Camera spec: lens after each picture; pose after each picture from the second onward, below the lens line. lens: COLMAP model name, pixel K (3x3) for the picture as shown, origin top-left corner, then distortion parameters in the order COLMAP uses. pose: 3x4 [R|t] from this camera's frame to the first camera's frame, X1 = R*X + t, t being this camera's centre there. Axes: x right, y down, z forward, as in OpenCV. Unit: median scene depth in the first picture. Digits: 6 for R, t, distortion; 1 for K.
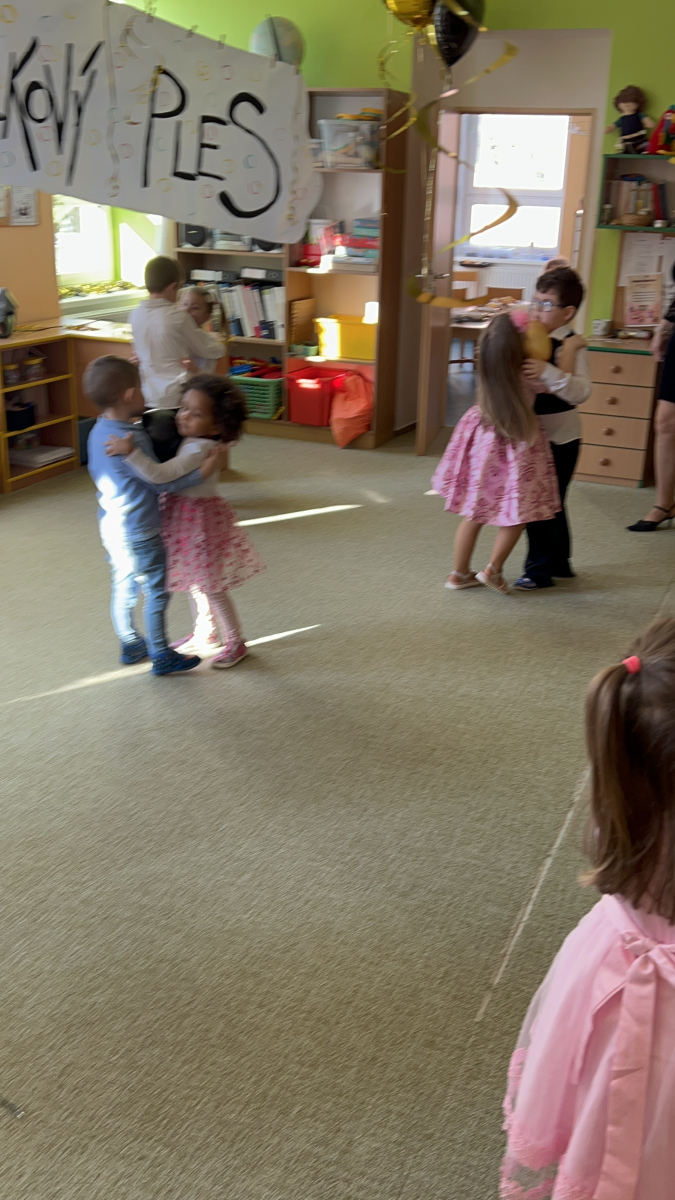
lens RADIAL K [[1132.6, 0, 315.4], [0, 1132.6, 597.1], [0, 0, 1]] dist [0.089063, -0.232938]
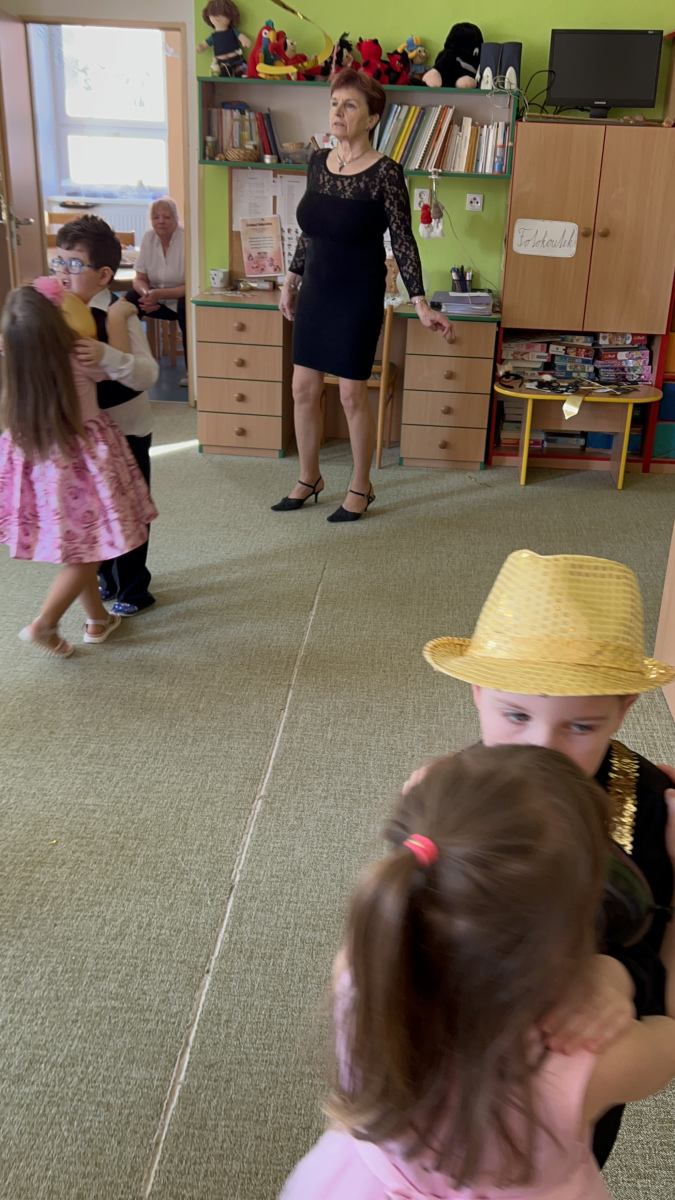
lens RADIAL K [[1182.4, 0, 355.7], [0, 1182.4, 604.5], [0, 0, 1]] dist [0.037012, -0.022424]
pose [[0.943418, -0.119589, 0.309290, 0.036169], [0.106298, 0.992550, 0.059538, -0.029558], [-0.314106, -0.023292, 0.949102, 0.089952]]
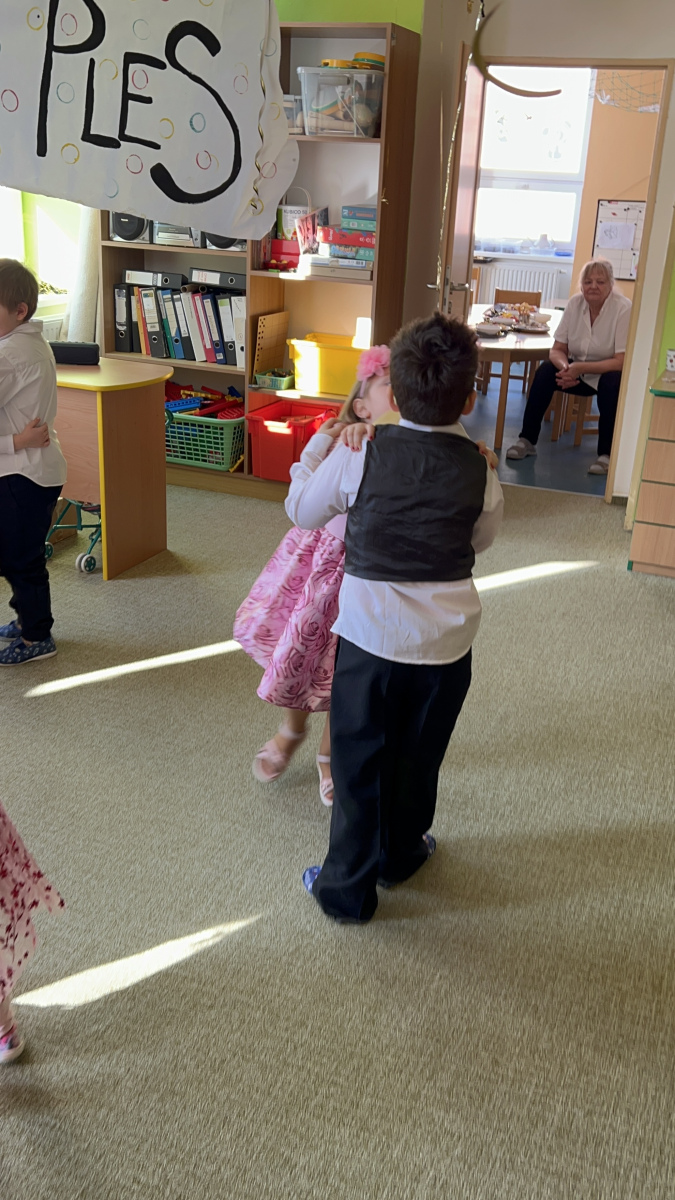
lens RADIAL K [[1098.6, 0, 298.7], [0, 1098.6, 596.6], [0, 0, 1]] dist [0.100822, -0.225704]
pose [[0.999848, 0.012497, 0.012197, 0.000269], [-0.012784, 0.999635, 0.023801, -0.102582], [-0.011895, -0.023954, 0.999642, 0.296941]]
